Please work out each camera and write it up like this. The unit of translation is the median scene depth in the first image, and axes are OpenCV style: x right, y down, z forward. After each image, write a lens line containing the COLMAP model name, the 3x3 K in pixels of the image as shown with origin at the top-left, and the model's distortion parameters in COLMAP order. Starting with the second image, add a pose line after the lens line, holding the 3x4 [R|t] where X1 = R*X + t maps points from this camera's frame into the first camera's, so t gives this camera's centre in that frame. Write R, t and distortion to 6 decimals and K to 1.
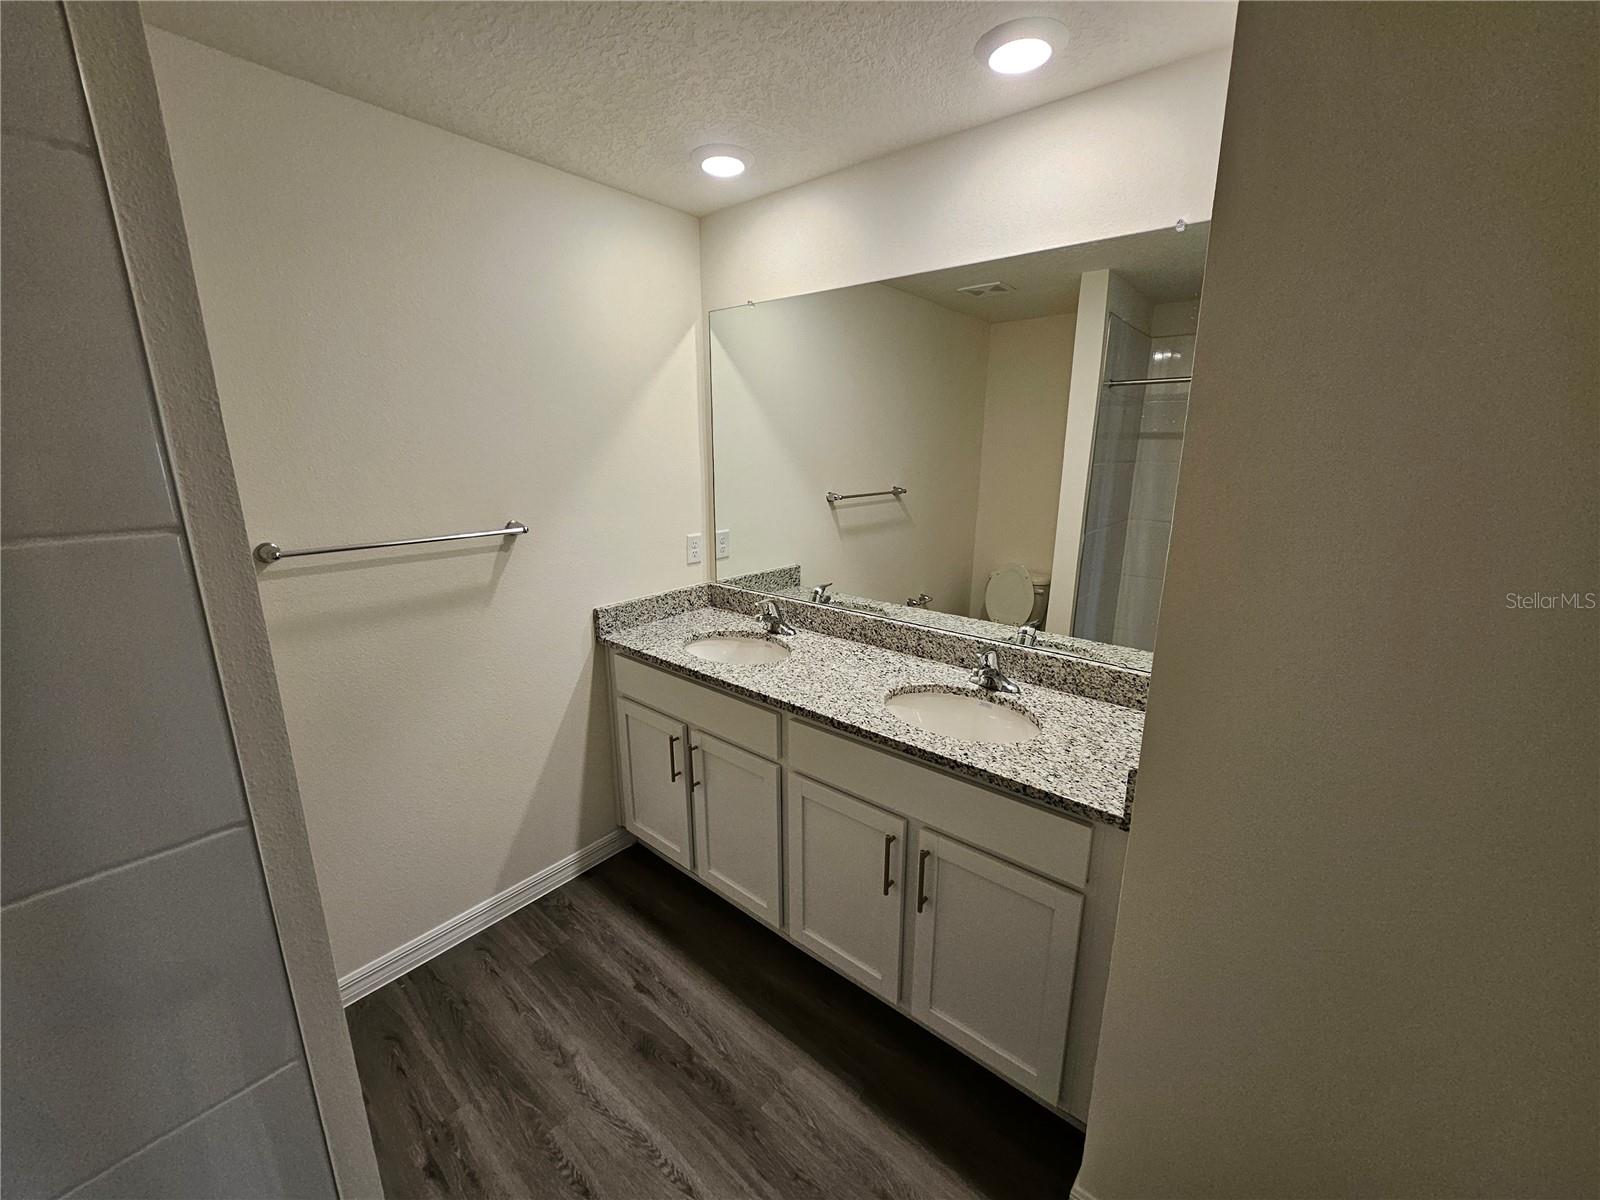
lens RADIAL K [[634.2, 0, 807.1], [0, 634.2, 603.1], [0, 0, 1]] dist [0.001163, 0.000124]
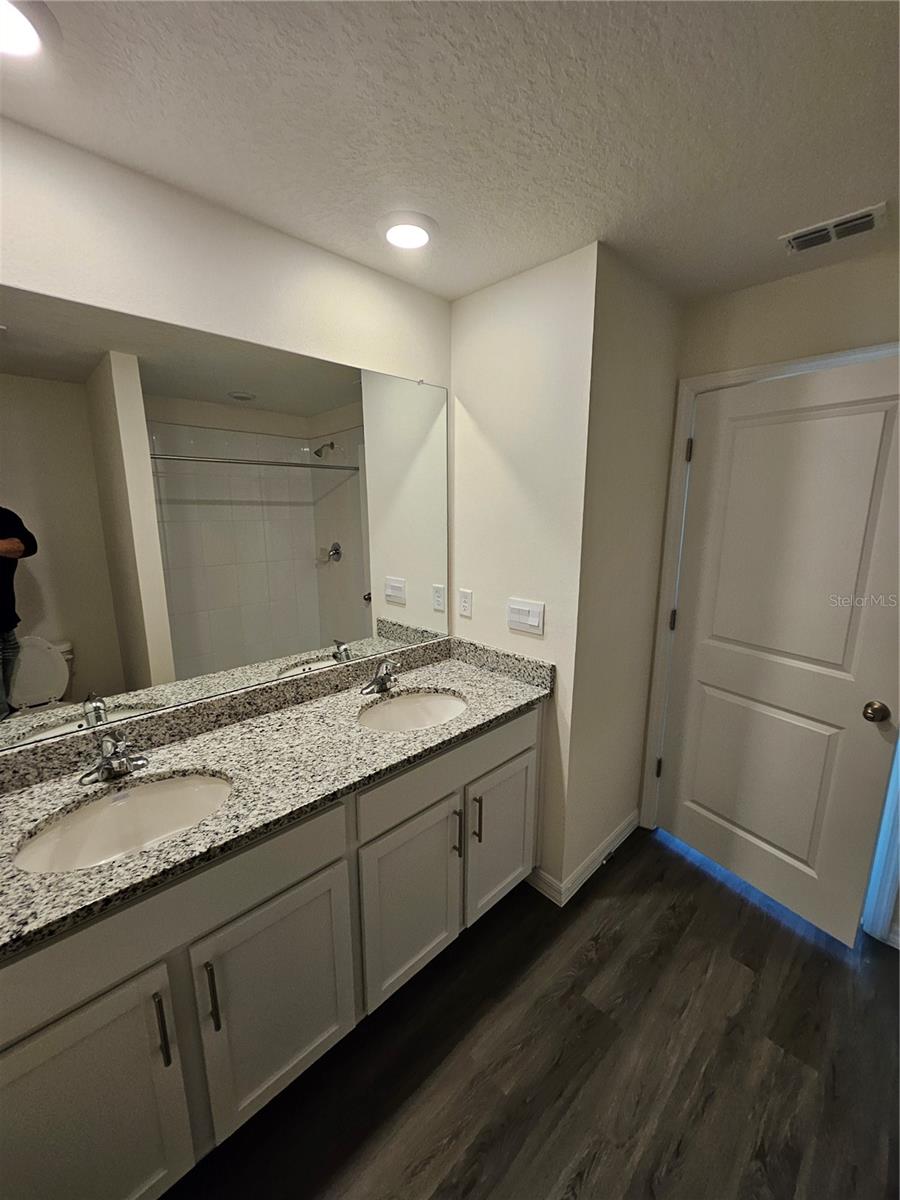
lens RADIAL K [[475.7, 0, 453.2], [0, 475.7, 604.7], [0, 0, 1]] dist [0.001163, 0.000124]
pose [[0.098800, -0.203250, 0.974129, -0.585798], [0.242029, 0.954431, 0.174593, -0.163736], [-0.965226, 0.218518, 0.143490, 0.627048]]
